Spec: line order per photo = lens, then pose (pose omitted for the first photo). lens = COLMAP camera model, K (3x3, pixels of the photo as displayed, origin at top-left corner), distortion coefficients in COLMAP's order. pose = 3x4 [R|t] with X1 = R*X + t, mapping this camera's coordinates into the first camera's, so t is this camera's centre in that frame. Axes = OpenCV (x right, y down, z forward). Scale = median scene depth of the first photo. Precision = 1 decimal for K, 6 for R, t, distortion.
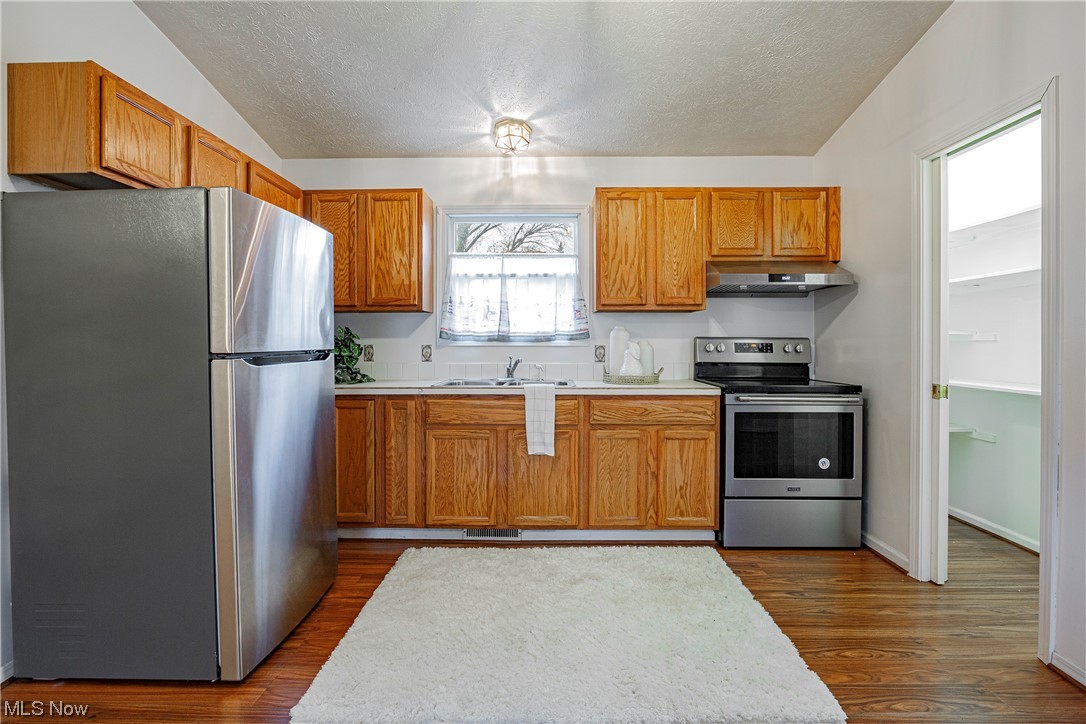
lens RADIAL K [[497.7, 0, 544.8], [0, 497.7, 345.0], [0, 0, 1]] dist [-0.017800, 0.002061]
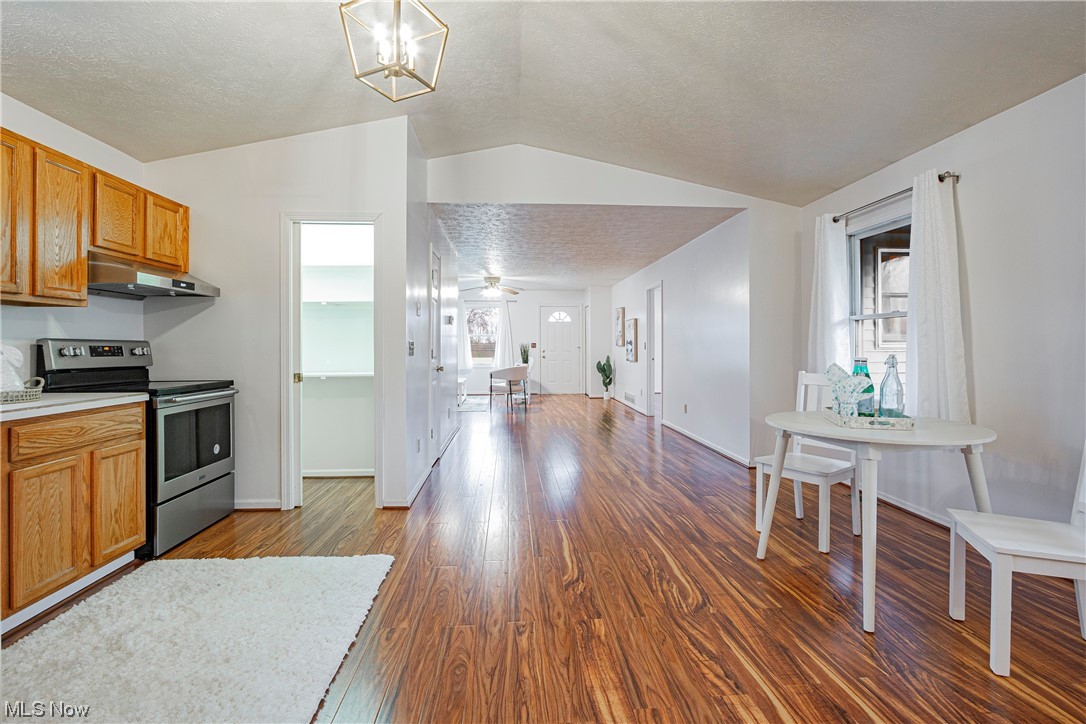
lens RADIAL K [[497.7, 0, 541.7], [0, 497.7, 341.9], [0, 0, 1]] dist [-0.017800, 0.002061]
pose [[-0.073856, 0.007237, 0.997243, -0.628818], [0.008253, 0.999944, -0.006646, 0.001670], [-0.997235, 0.007740, -0.073912, 0.306651]]
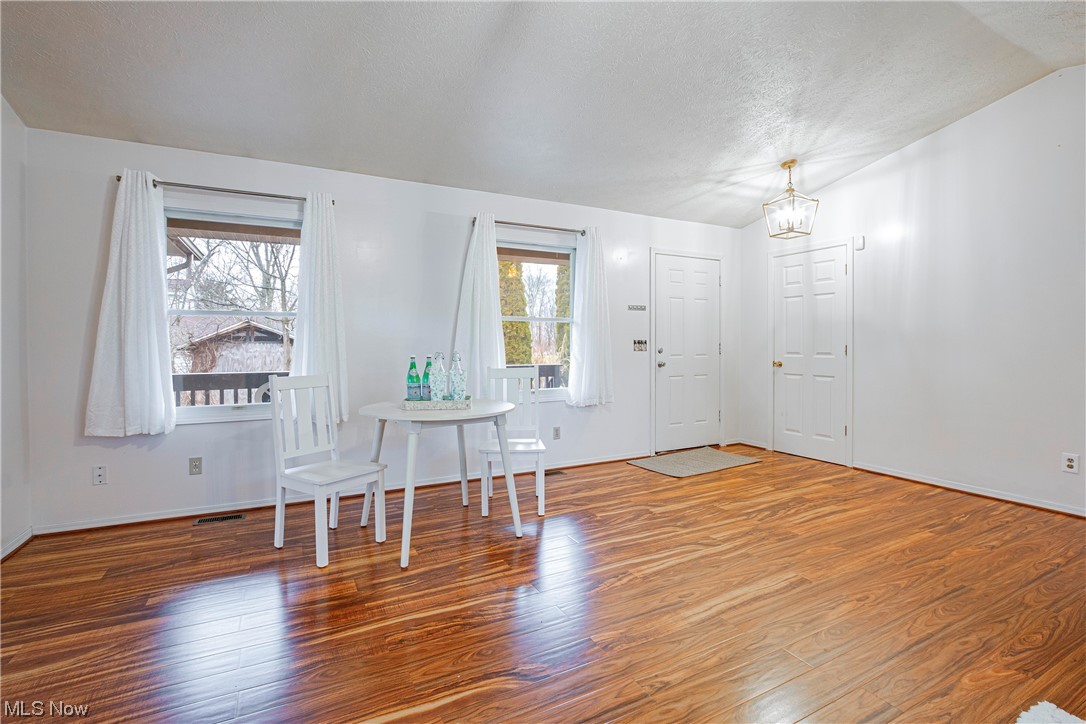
lens RADIAL K [[497.7, 0, 538.6], [0, 497.7, 352.9], [0, 0, 1]] dist [-0.017800, 0.002061]
pose [[-0.882100, 0.011591, -0.470920, 0.466202], [-0.000150, 0.999690, 0.024888, -0.002453], [0.471063, 0.022025, -0.881825, 0.722690]]
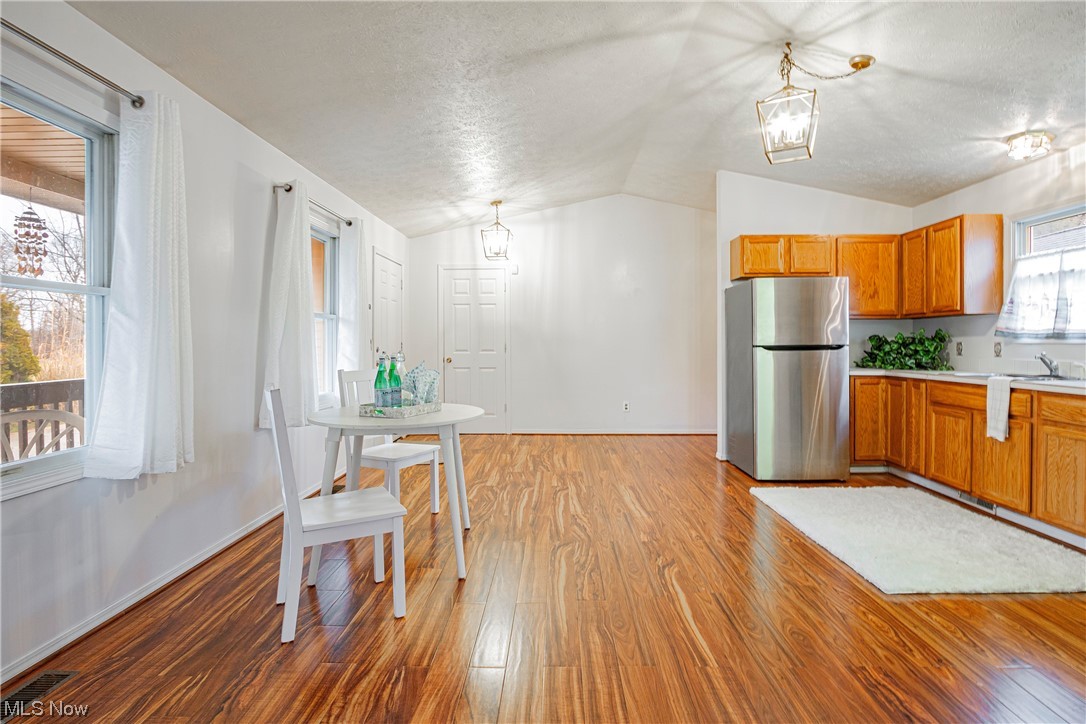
lens RADIAL K [[544.2, 0, 546.8], [0, 544.2, 344.9], [0, 0, 1]] dist [-0.017732, 0.000492]
pose [[-0.005191, 0.005903, -0.999969, 1.180401], [-0.003431, 0.999977, 0.005921, 0.002687], [0.999981, 0.003462, -0.005171, -0.019049]]
